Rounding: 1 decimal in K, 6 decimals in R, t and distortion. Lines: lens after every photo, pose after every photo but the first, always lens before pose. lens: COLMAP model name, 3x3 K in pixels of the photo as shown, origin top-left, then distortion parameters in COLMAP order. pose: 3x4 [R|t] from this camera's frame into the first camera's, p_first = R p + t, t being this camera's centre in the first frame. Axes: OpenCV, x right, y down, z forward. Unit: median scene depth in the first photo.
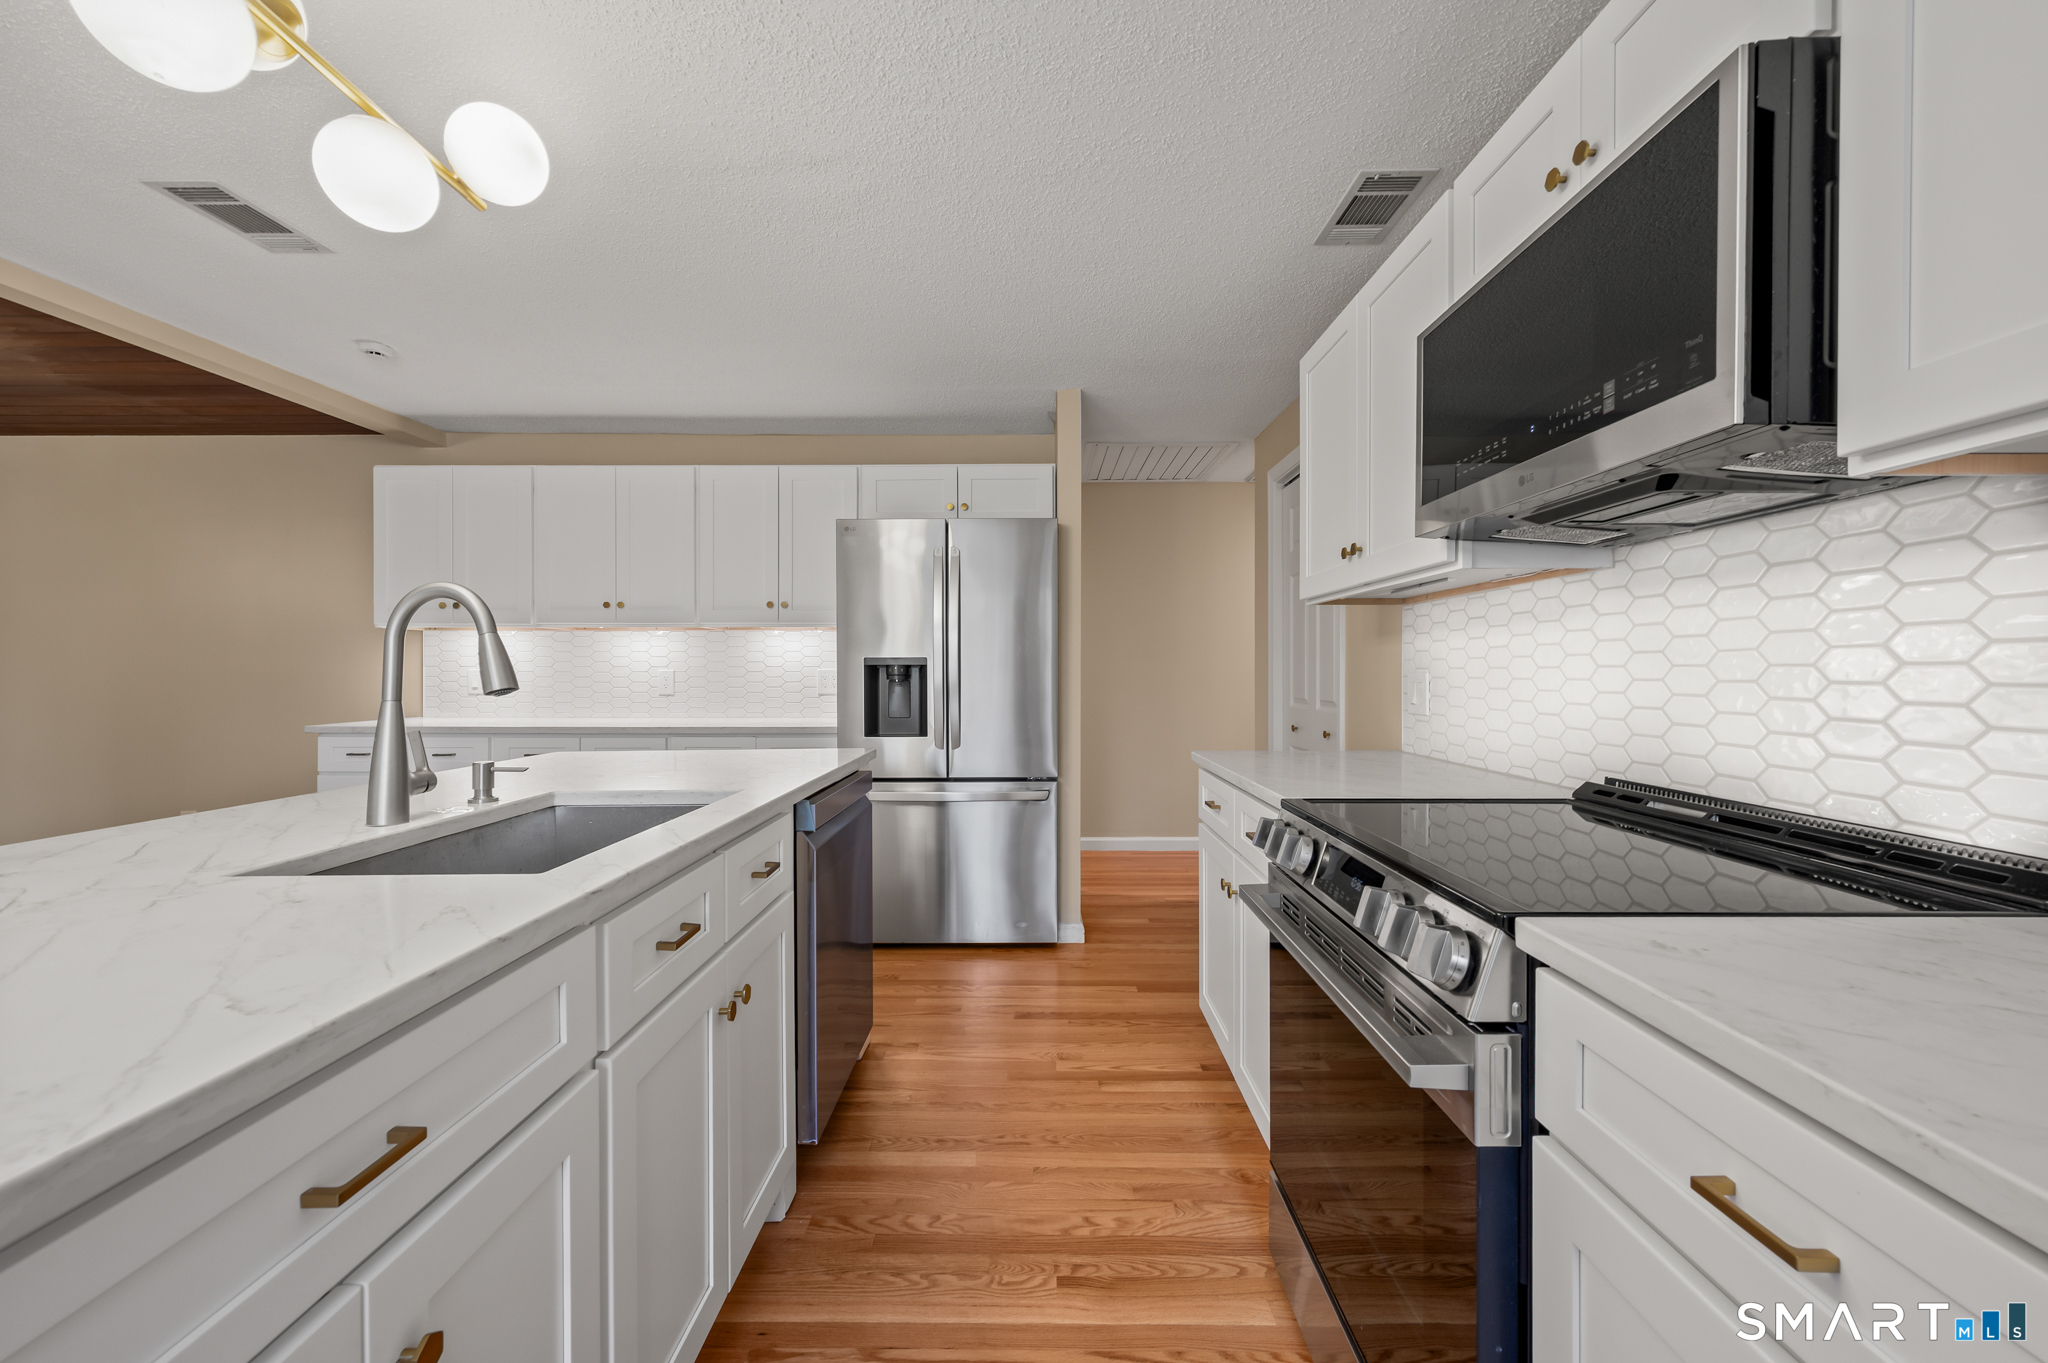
lens RADIAL K [[831.2, 0, 1023.7], [0, 831.2, 674.2], [0, 0, 1]] dist [-0.002283, -0.000486]
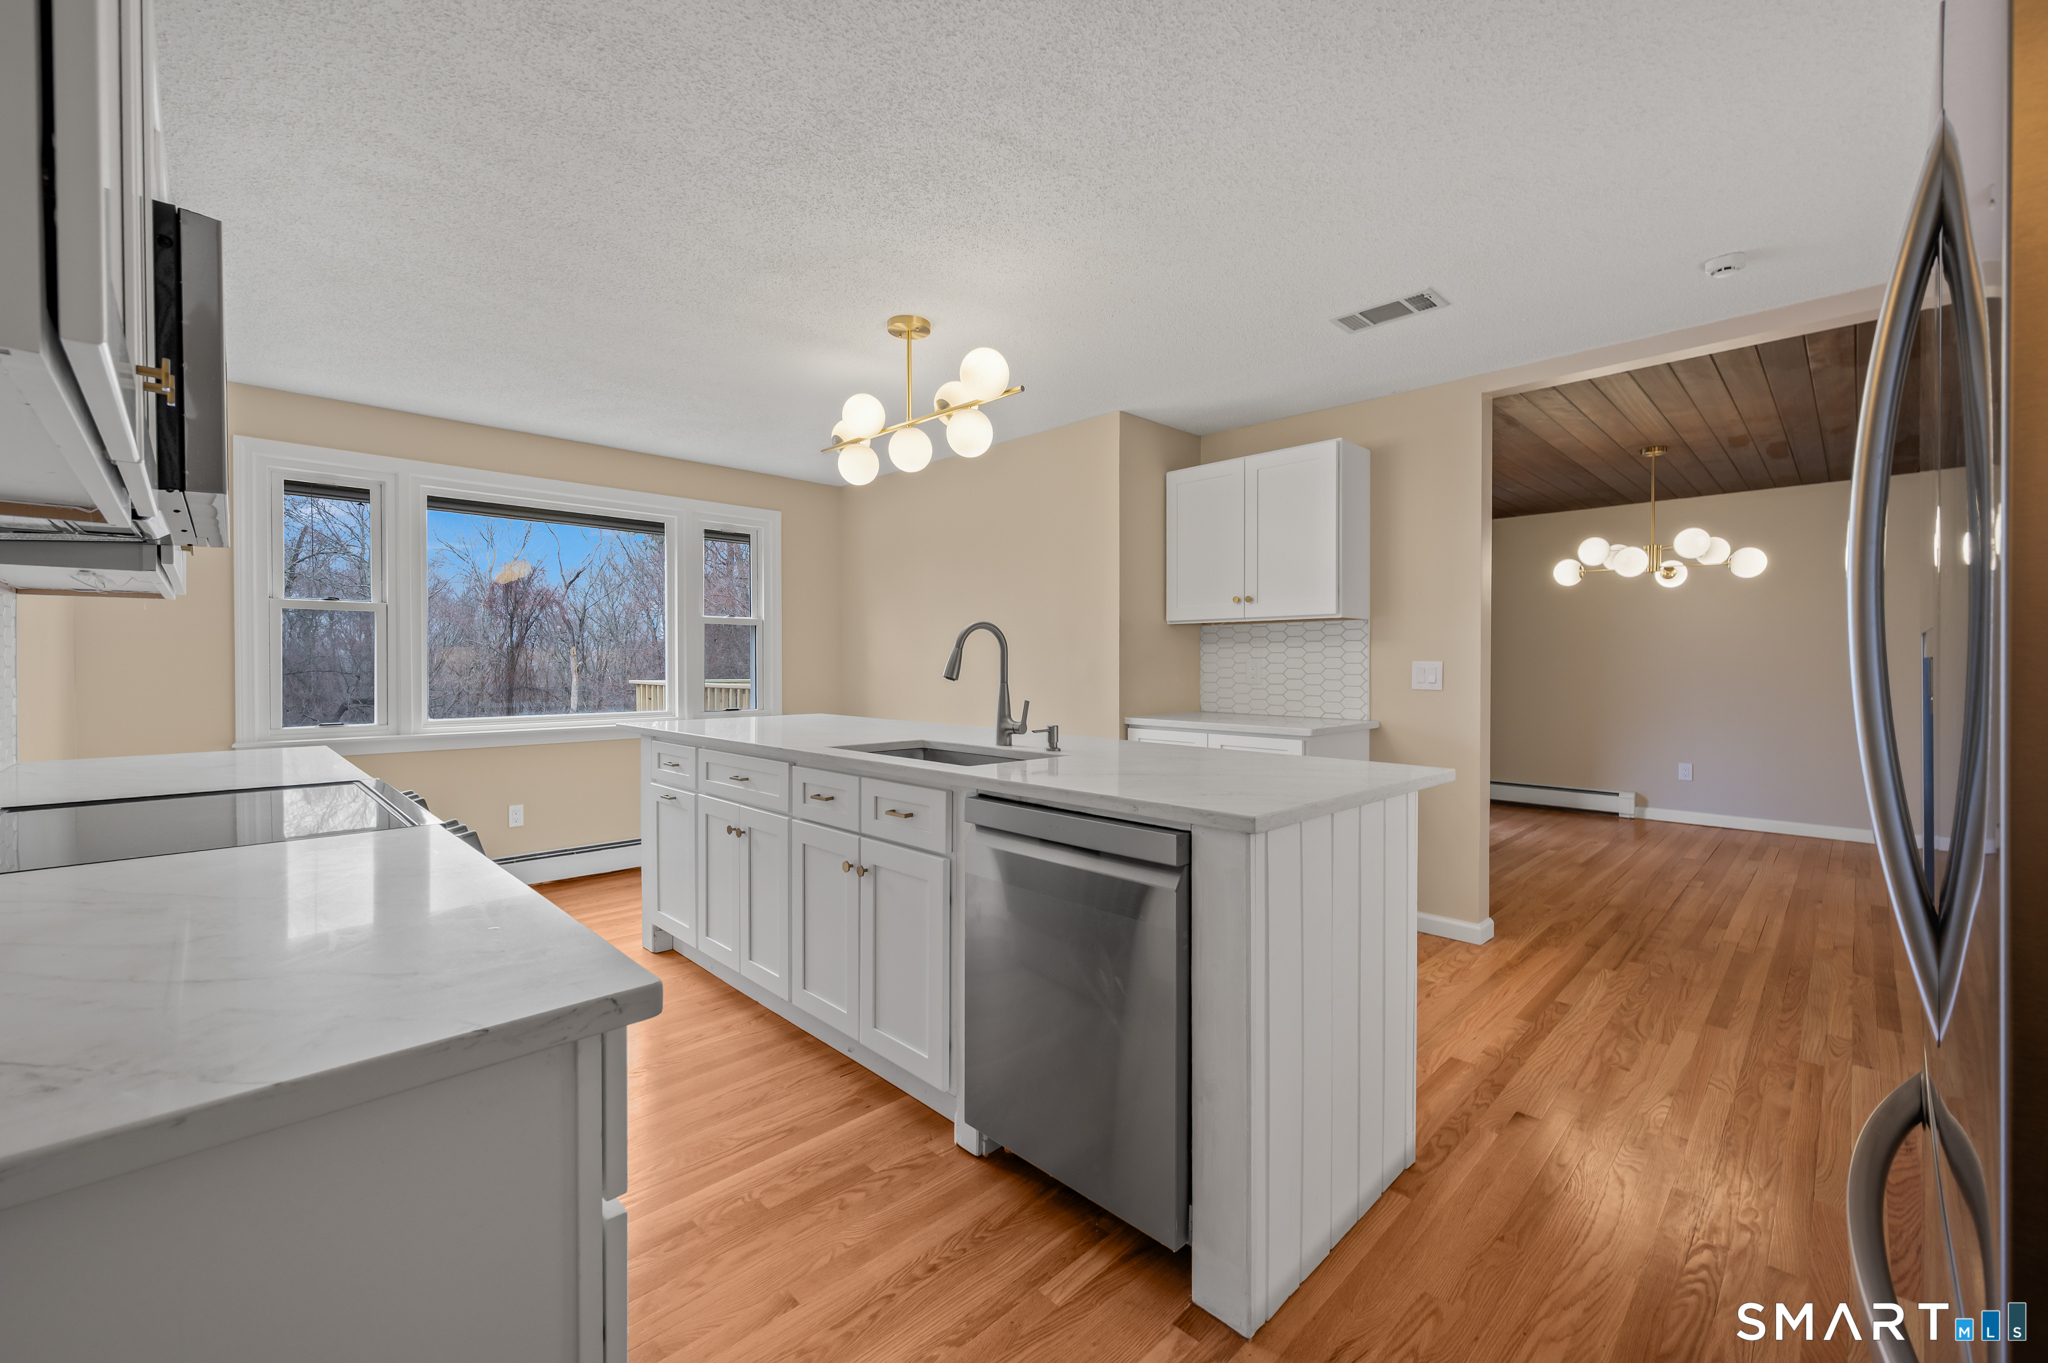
lens RADIAL K [[831.2, 0, 1021.4], [0, 831.2, 671.4], [0, 0, 1]] dist [-0.002283, -0.000486]
pose [[-0.707968, 0.007719, -0.706202, 0.451697], [-0.006019, 0.999838, 0.016963, -0.017728], [0.706219, 0.016260, -0.707807, 1.860542]]
